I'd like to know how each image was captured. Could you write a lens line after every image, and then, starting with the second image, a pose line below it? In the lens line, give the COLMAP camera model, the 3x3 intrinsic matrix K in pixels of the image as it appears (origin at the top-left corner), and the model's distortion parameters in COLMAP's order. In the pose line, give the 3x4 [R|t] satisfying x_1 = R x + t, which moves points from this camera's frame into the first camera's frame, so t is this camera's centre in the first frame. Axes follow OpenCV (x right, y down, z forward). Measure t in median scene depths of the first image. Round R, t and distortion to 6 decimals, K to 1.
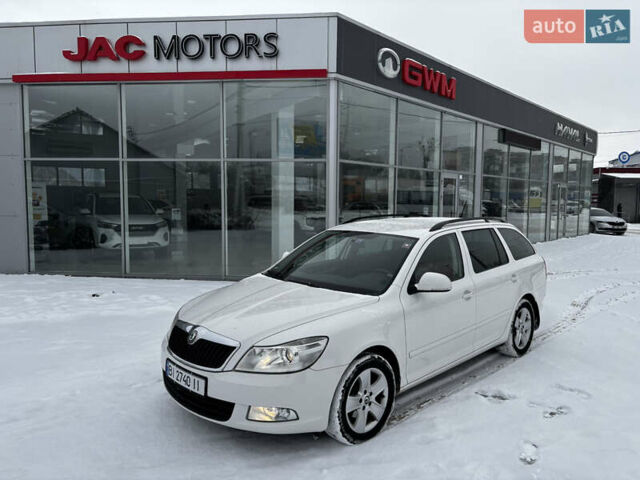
lens RADIAL K [[490.4, 0, 317.5], [0, 490.4, 237.7], [0, 0, 1]] dist [0.042637, -0.032589]
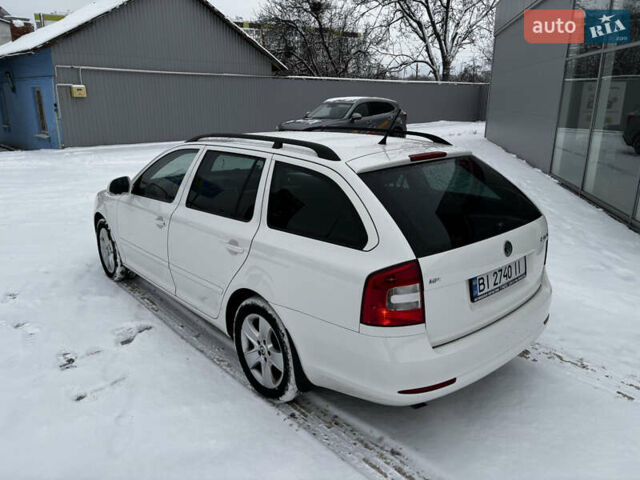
lens RADIAL K [[480.8, 0, 320.0], [0, 480.8, 240.0], [0, 0, 1]] dist [0.044292, -0.047540]
pose [[-0.074099, 0.277295, -0.957923, 0.522793], [-0.079711, 0.955844, 0.282859, -0.052491], [0.994060, 0.097317, -0.048724, 0.636039]]
